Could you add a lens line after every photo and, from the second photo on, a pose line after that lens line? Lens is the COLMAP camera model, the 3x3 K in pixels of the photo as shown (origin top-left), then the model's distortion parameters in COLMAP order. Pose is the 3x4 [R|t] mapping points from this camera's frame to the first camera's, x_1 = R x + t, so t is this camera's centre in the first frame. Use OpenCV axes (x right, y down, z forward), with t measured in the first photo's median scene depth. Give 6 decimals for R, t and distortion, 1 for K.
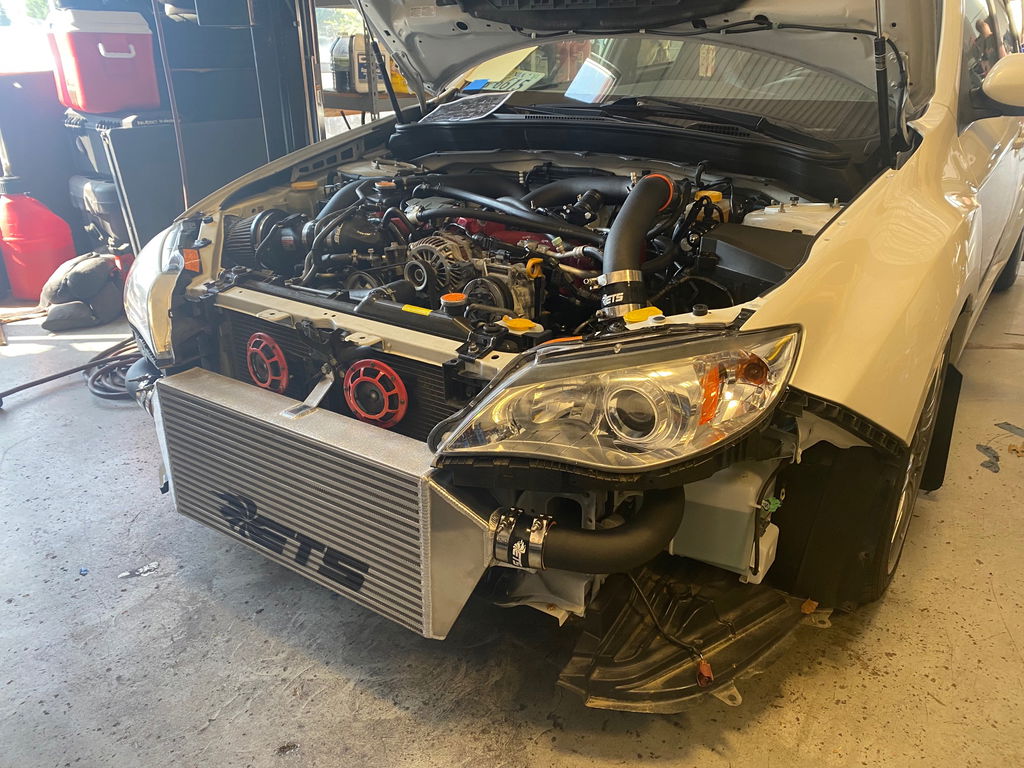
lens RADIAL K [[778.1, 0, 513.0], [0, 778.1, 382.9], [0, 0, 1]] dist [0.036265, -0.001718]
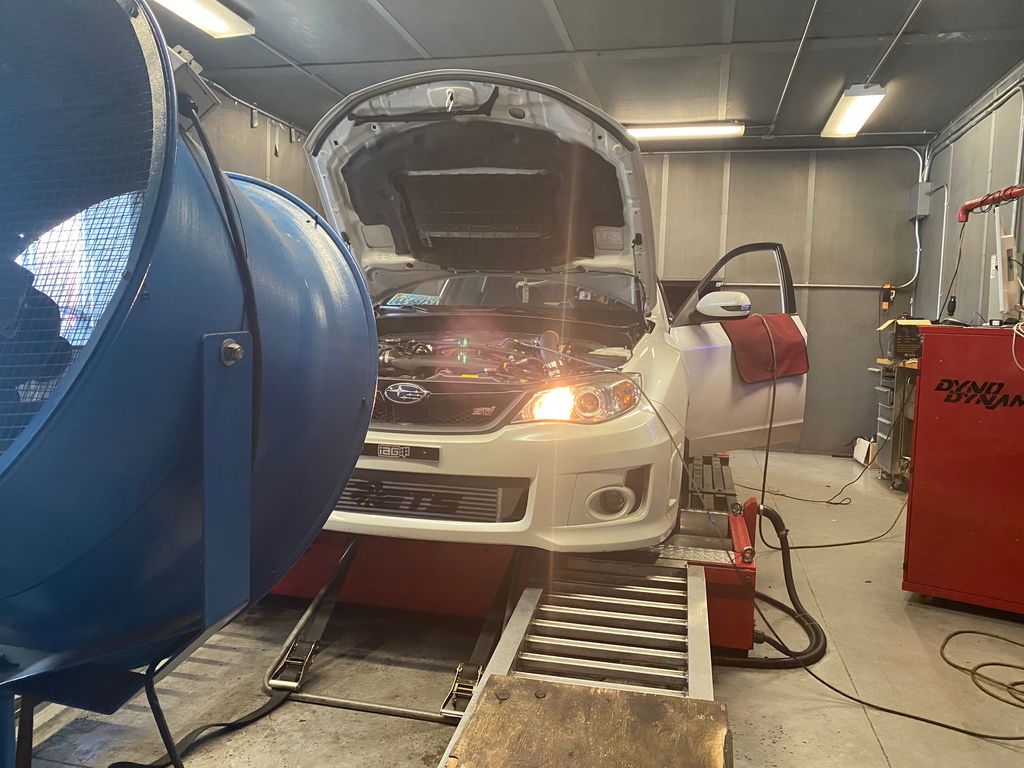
lens RADIAL K [[778.1, 0, 514.4], [0, 778.1, 386.5], [0, 0, 1]] dist [0.036265, -0.001718]
pose [[0.930052, 0.010928, 0.367265, -0.651701], [0.109940, 0.945487, -0.306541, 0.487561], [-0.350594, 0.325476, 0.878151, -0.712459]]
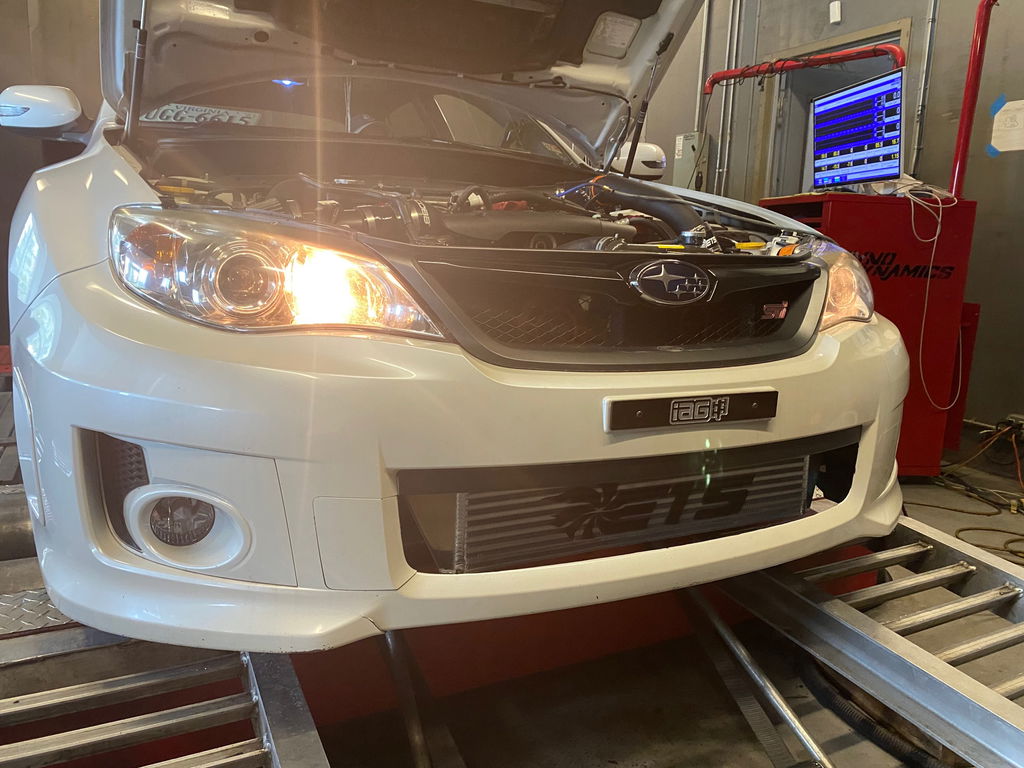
lens RADIAL K [[778.1, 0, 509.6], [0, 778.1, 380.1], [0, 0, 1]] dist [0.036265, -0.001718]
pose [[0.484872, -0.128275, 0.865127, -1.003932], [0.311899, 0.949506, -0.034021, 0.041089], [-0.817079, 0.286328, 0.500398, 0.587436]]
